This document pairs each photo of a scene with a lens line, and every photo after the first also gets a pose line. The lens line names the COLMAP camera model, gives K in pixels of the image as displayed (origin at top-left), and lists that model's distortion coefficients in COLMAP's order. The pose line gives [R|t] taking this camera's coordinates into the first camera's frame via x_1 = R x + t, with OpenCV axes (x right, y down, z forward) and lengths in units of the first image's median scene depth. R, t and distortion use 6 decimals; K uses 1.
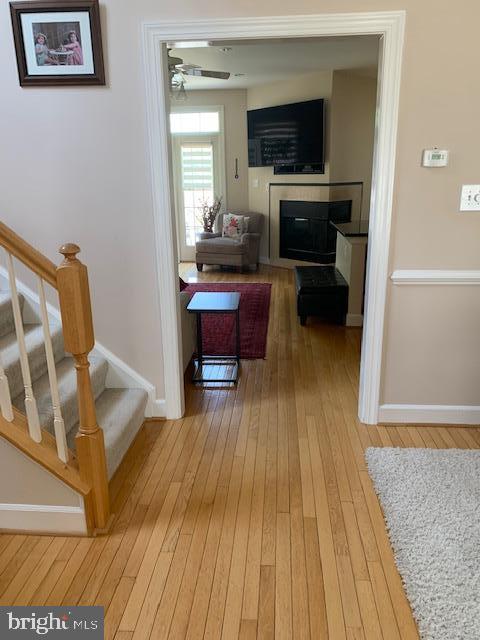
lens RADIAL K [[488.9, 0, 239.0], [0, 488.9, 319.6], [0, 0, 1]] dist [0.015221, -0.025326]
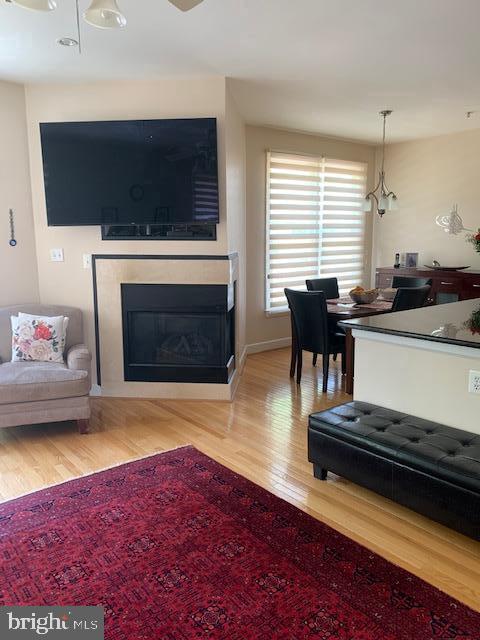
lens RADIAL K [[488.9, 0, 241.4], [0, 488.9, 321.9], [0, 0, 1]] dist [0.015221, -0.025326]
pose [[0.717003, -0.101514, 0.689639, -0.211163], [0.188354, 0.980752, -0.051462, -0.144011], [-0.671141, 0.166795, 0.722323, 0.498982]]
